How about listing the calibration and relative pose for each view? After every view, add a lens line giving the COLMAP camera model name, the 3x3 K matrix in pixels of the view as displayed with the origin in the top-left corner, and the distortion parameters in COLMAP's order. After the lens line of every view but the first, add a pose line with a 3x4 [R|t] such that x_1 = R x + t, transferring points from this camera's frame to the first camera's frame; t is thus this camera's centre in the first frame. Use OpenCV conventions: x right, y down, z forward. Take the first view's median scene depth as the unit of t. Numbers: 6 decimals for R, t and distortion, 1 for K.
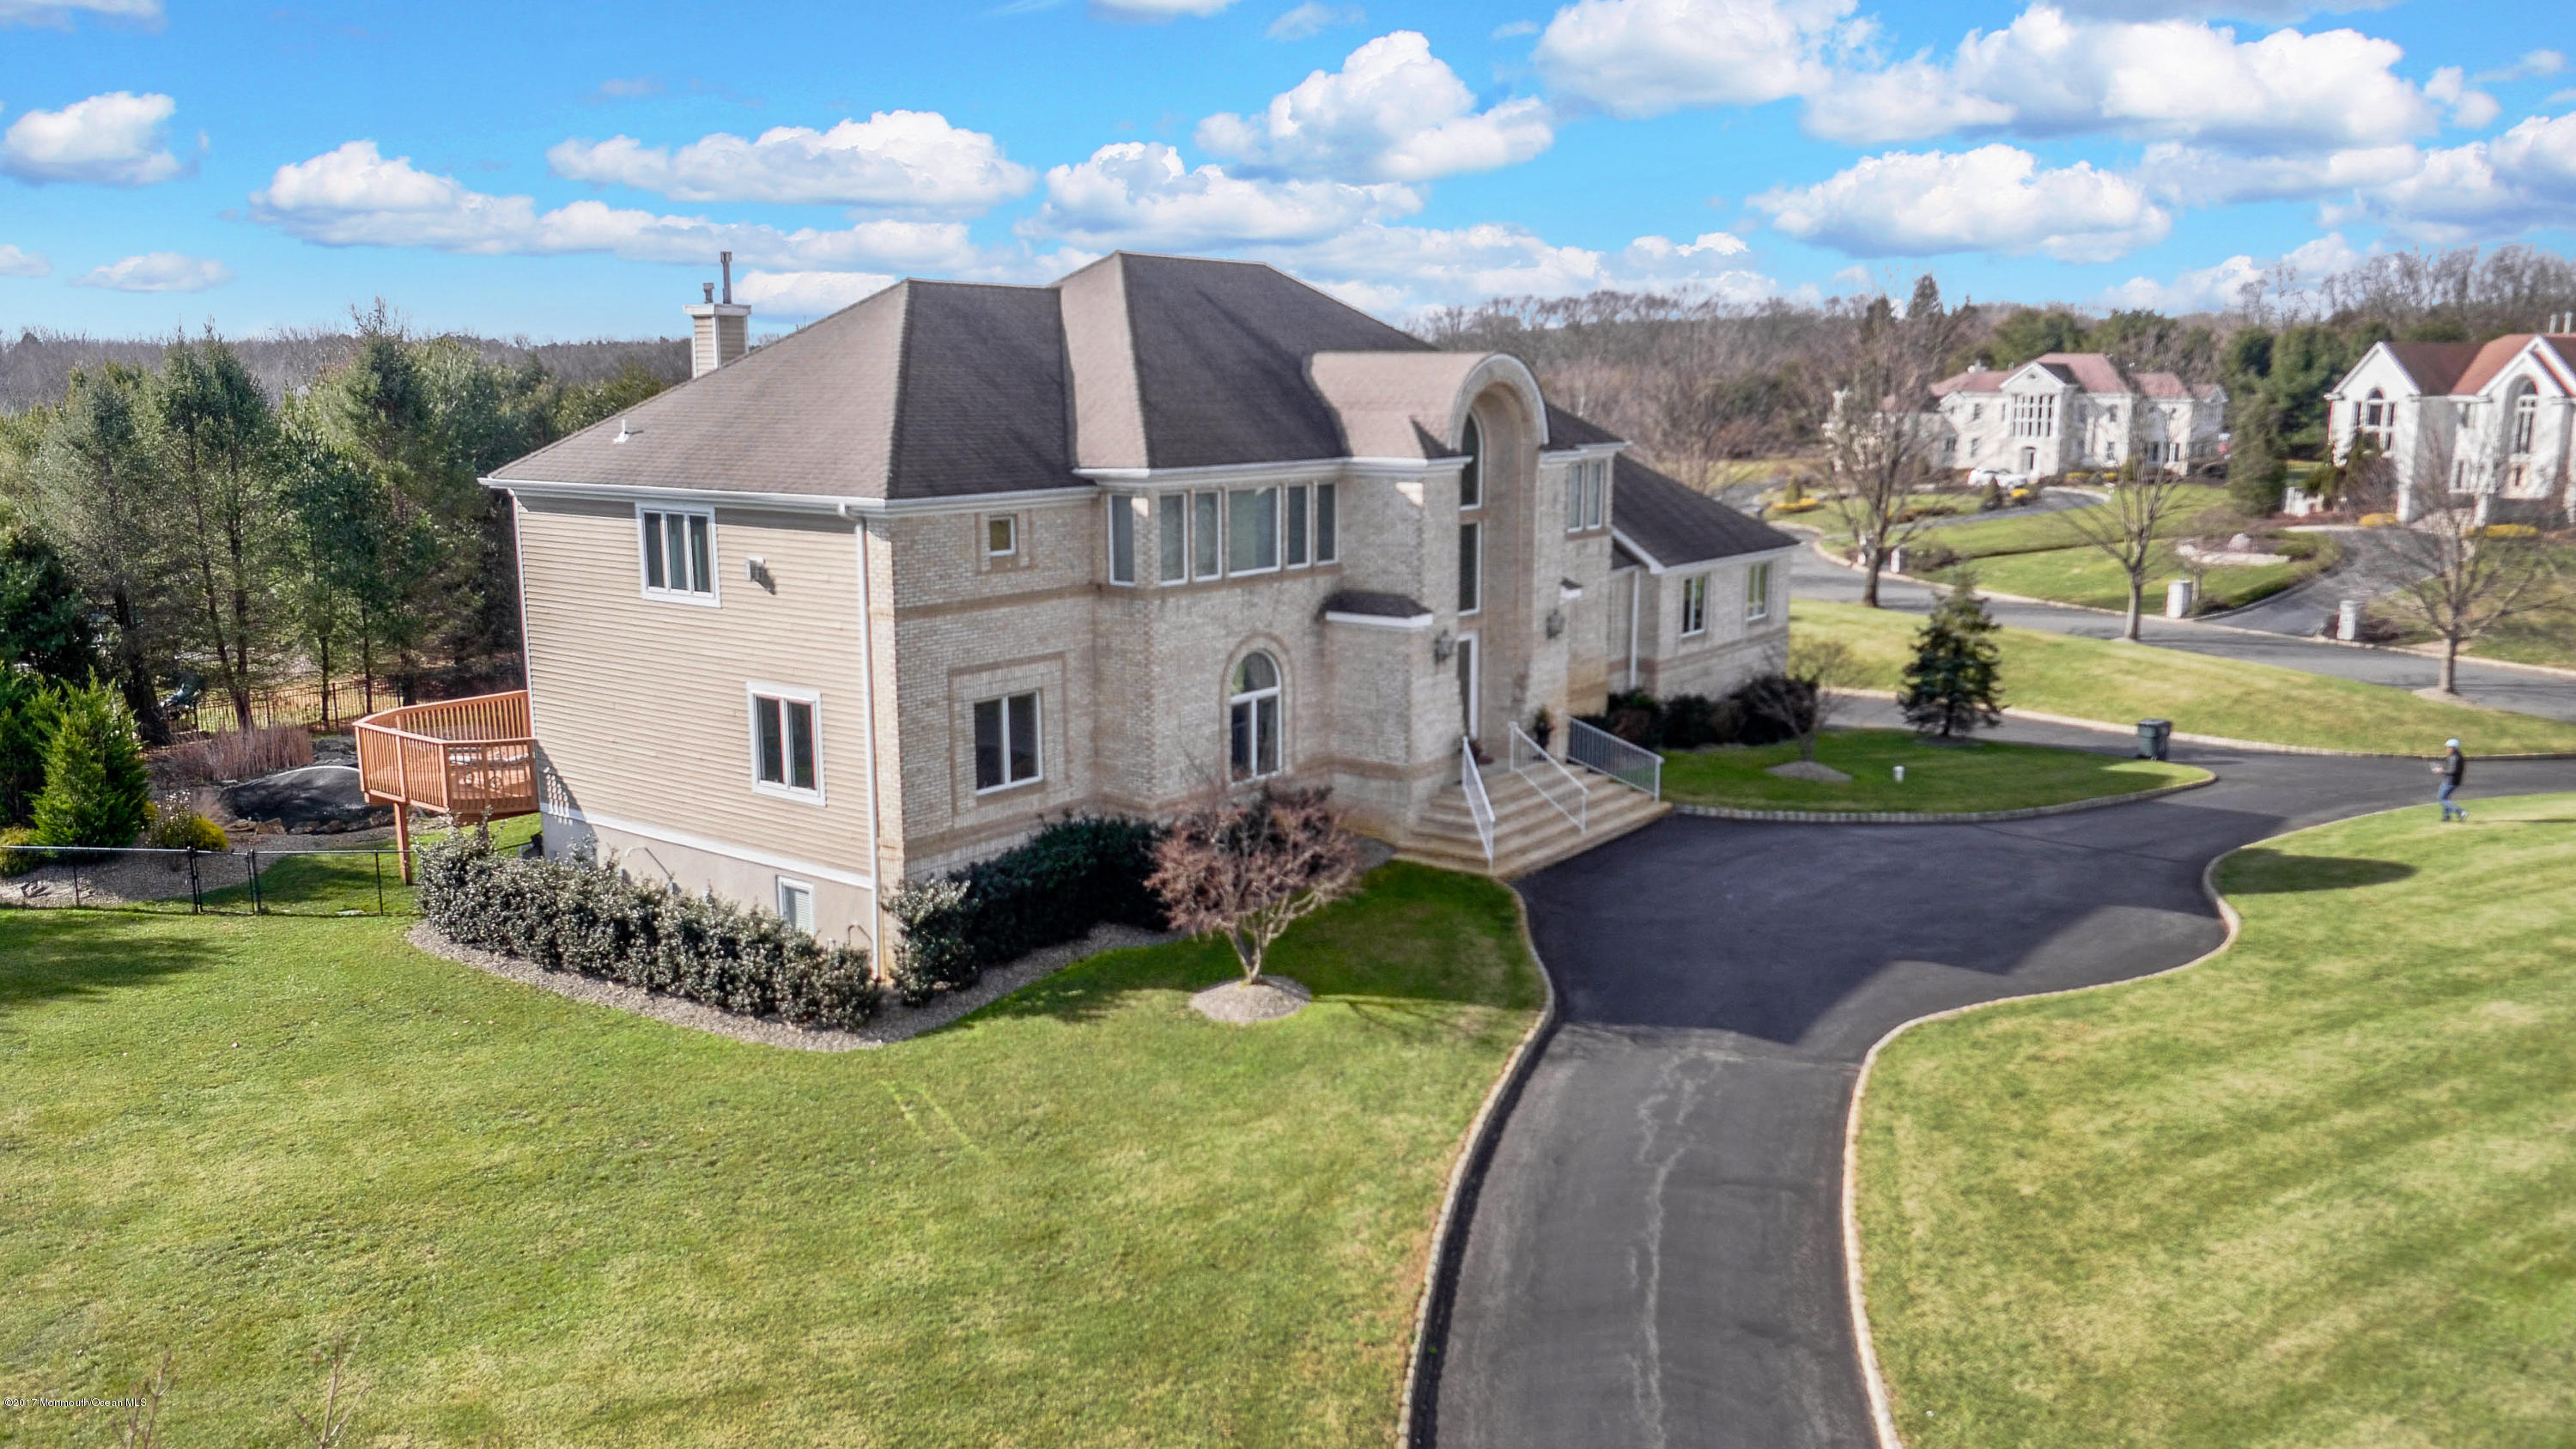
lens RADIAL K [[1846.6, 0, 1288.0], [0, 1846.6, 724.5], [0, 0, 1]] dist [0.004828, 0.000067]
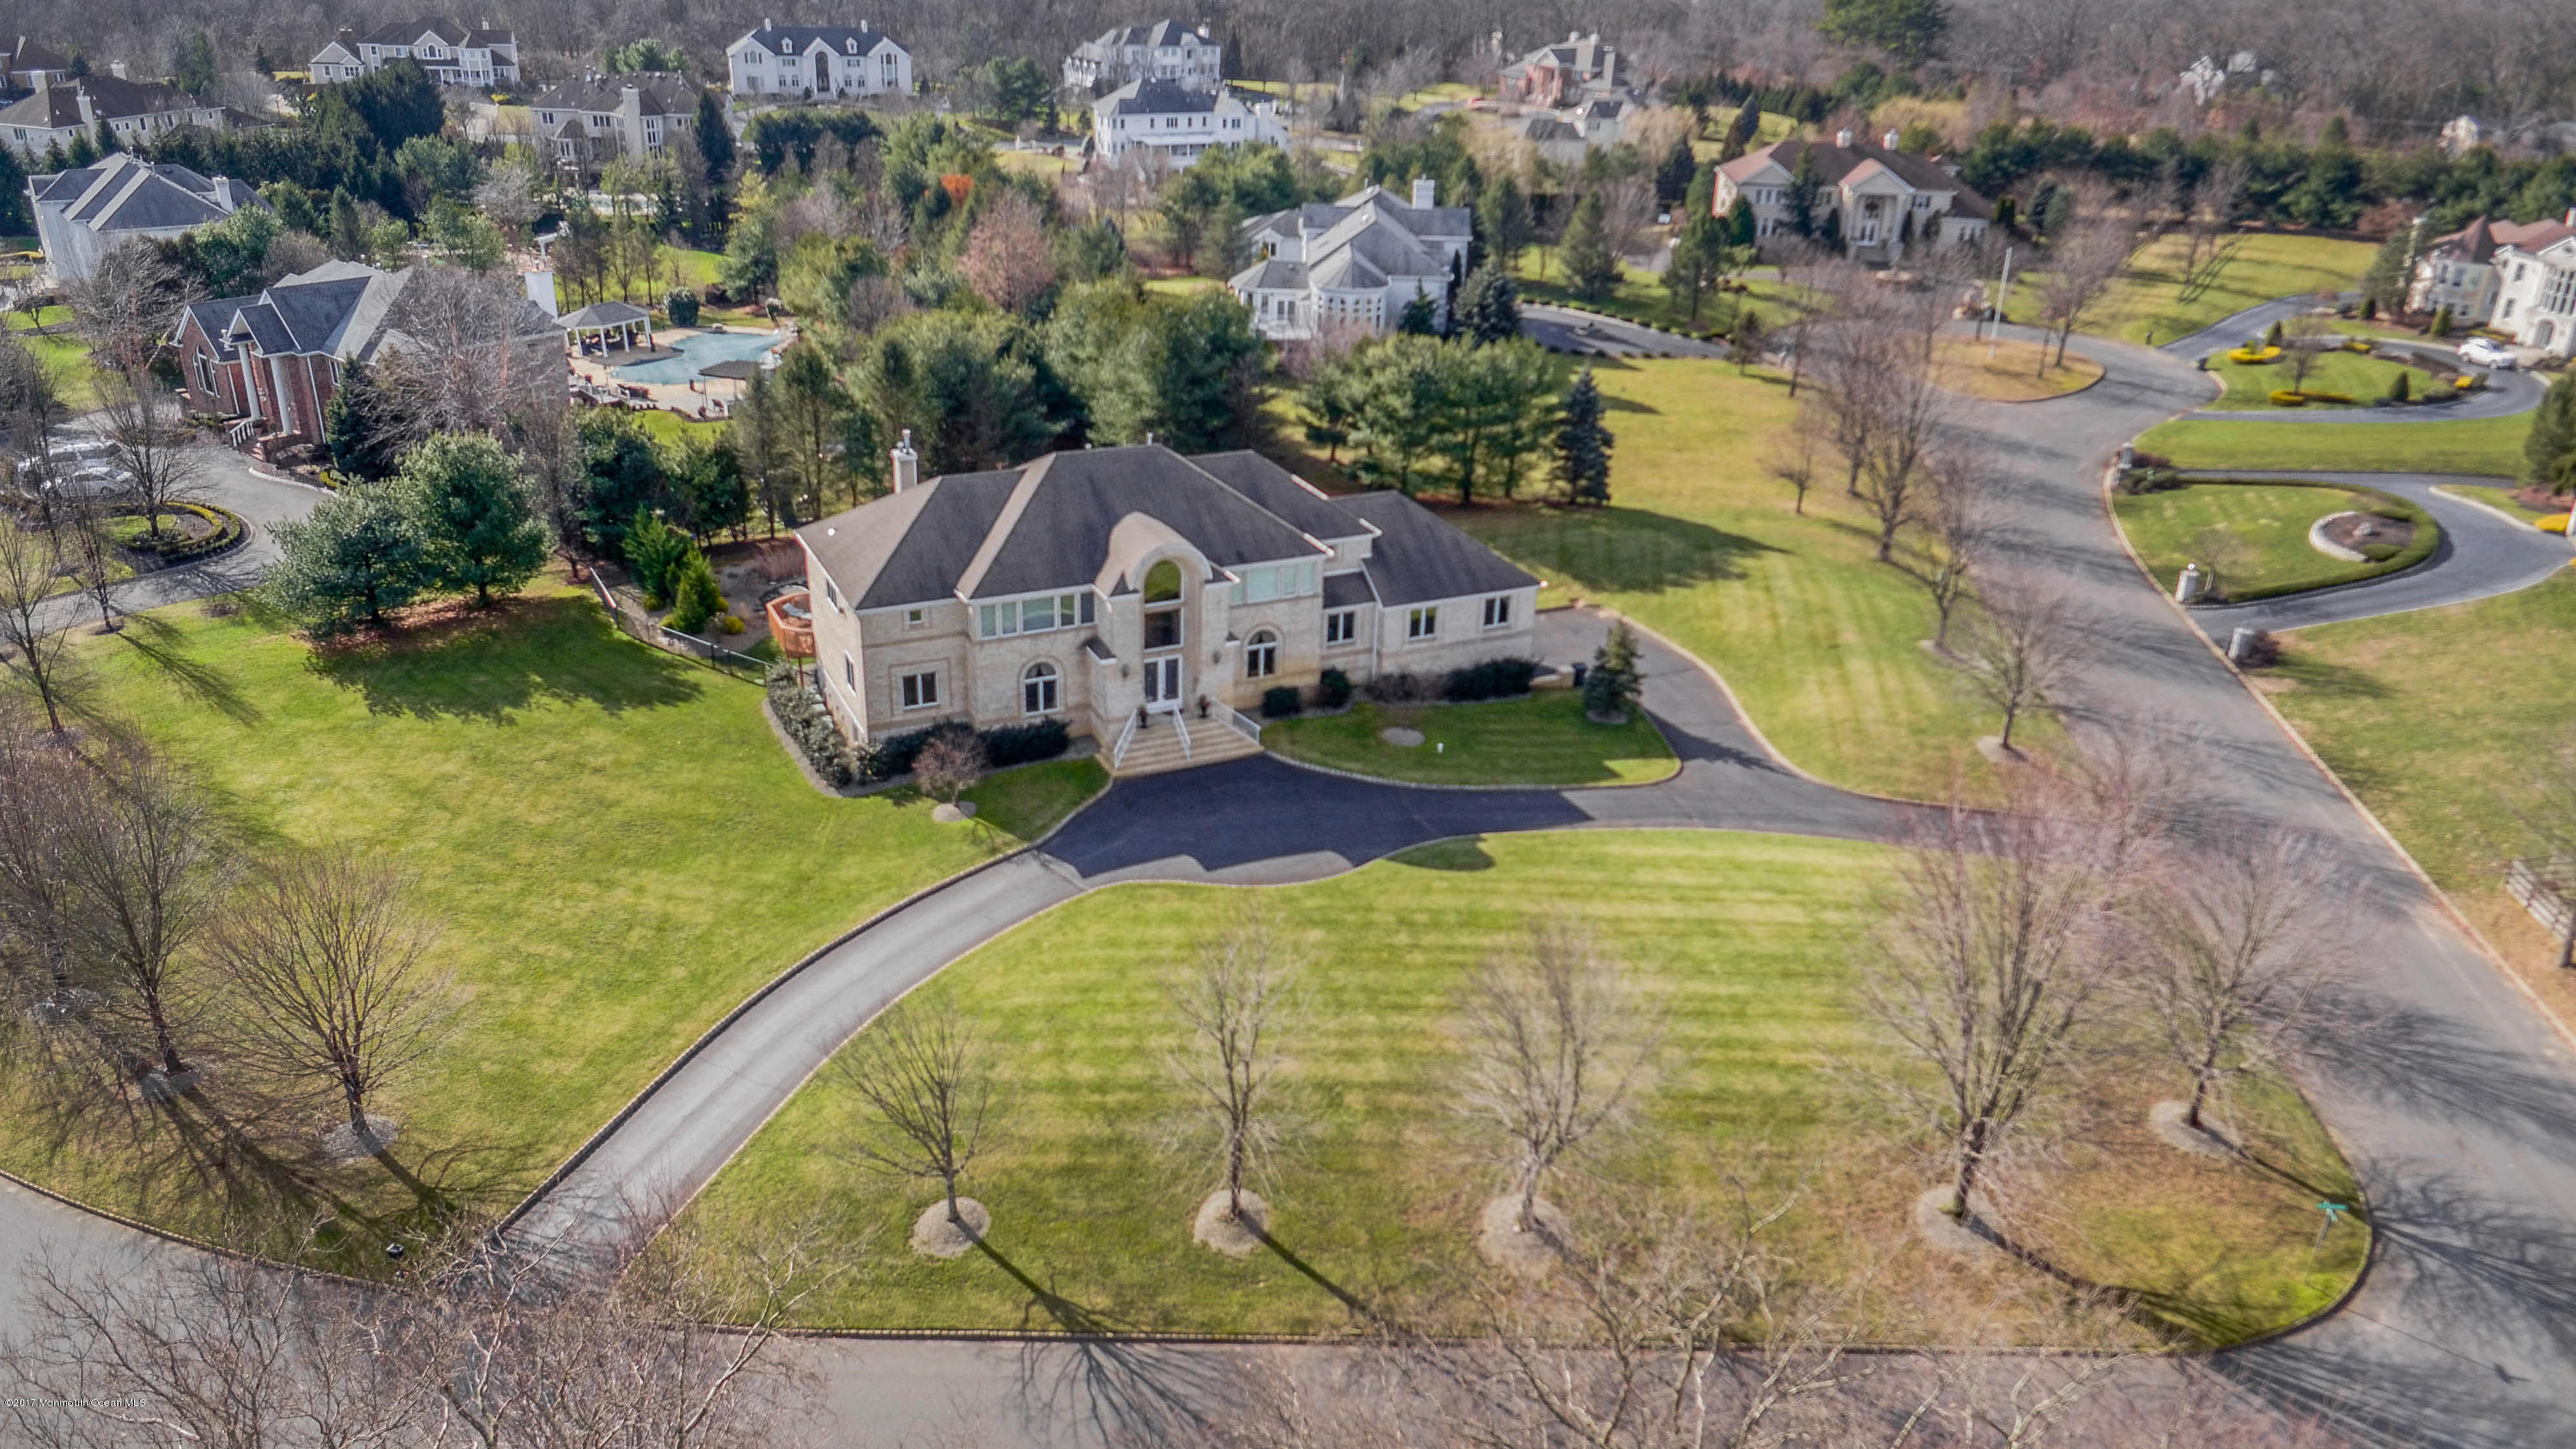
lens RADIAL K [[1854.9, 0, 1353.2], [0, 1854.9, 717.6], [0, 0, 1]] dist [0.007521, -0.002005]
pose [[0.896578, 0.220532, -0.384074, 1.396055], [-0.122994, 0.957080, 0.262432, -0.708147], [0.425465, -0.188051, 0.885221, -1.057437]]
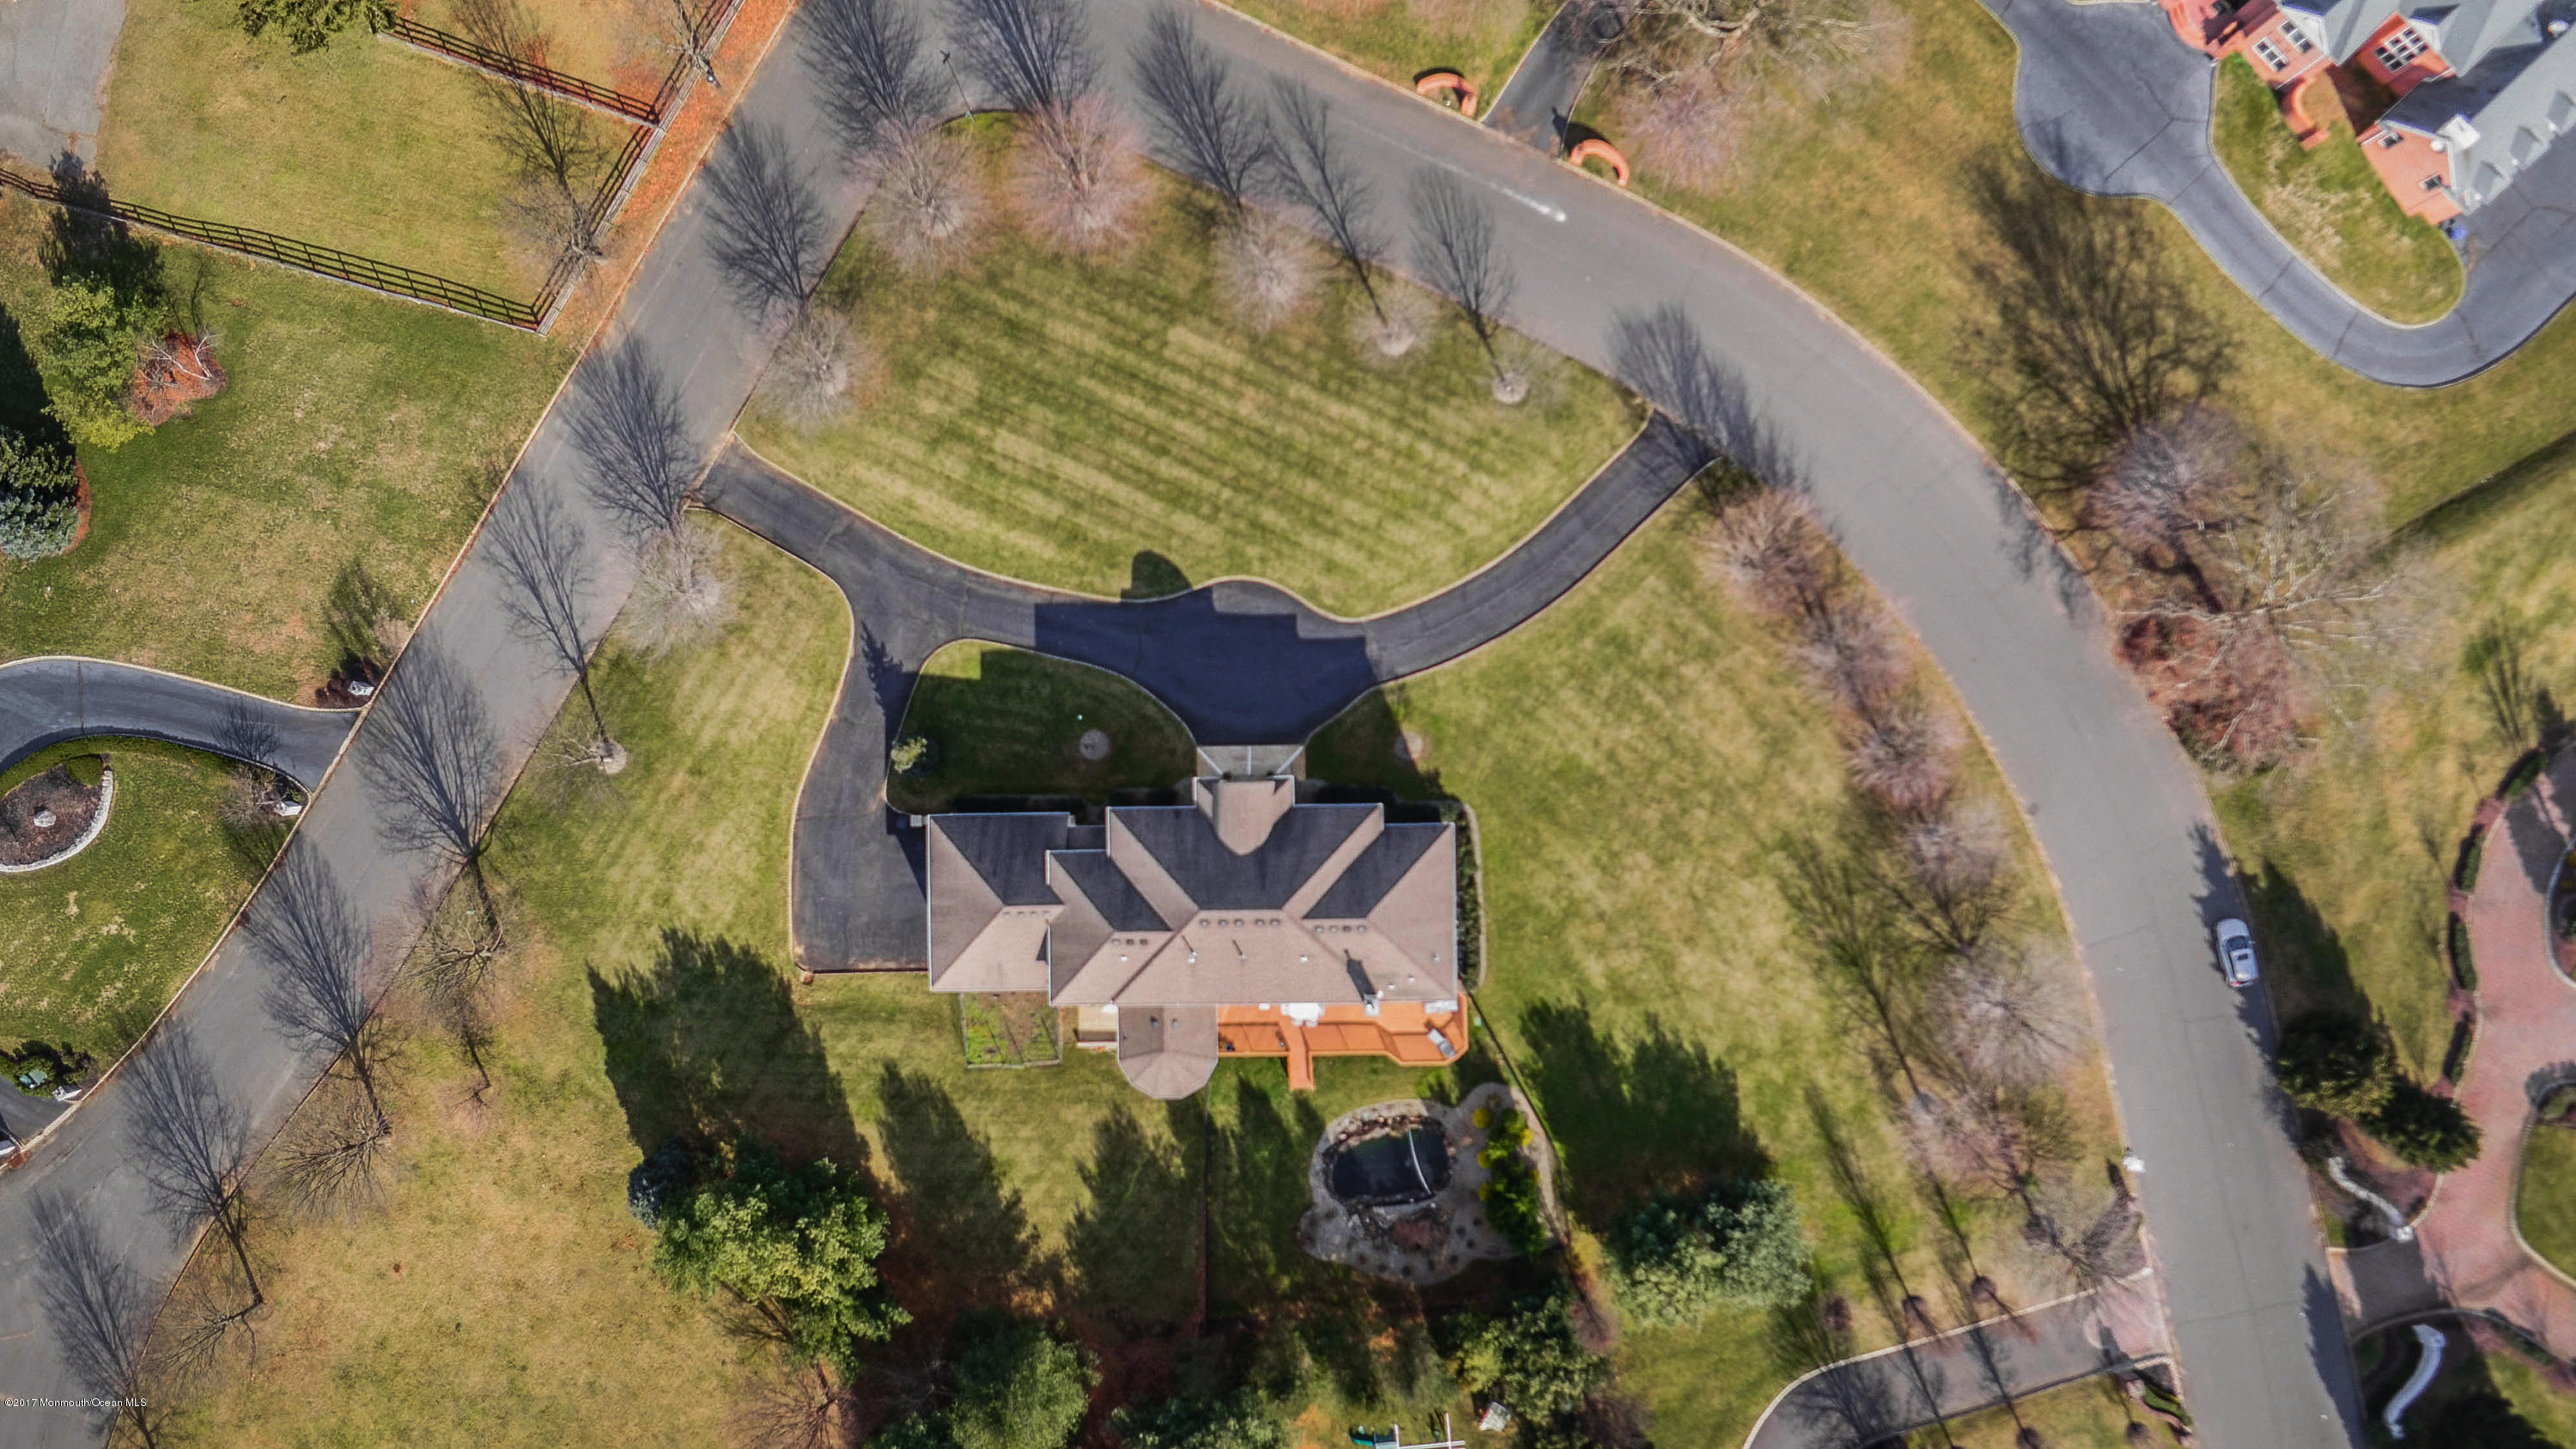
lens RADIAL K [[1854.9, 0, 1353.2], [0, 1854.9, 717.6], [0, 0, 1]] dist [0.007521, -0.002005]
pose [[-0.609365, -0.791865, 0.040311, -0.048365], [0.175101, -0.084812, 0.980891, -3.820330], [-0.773314, 0.604779, 0.190338, 0.192440]]
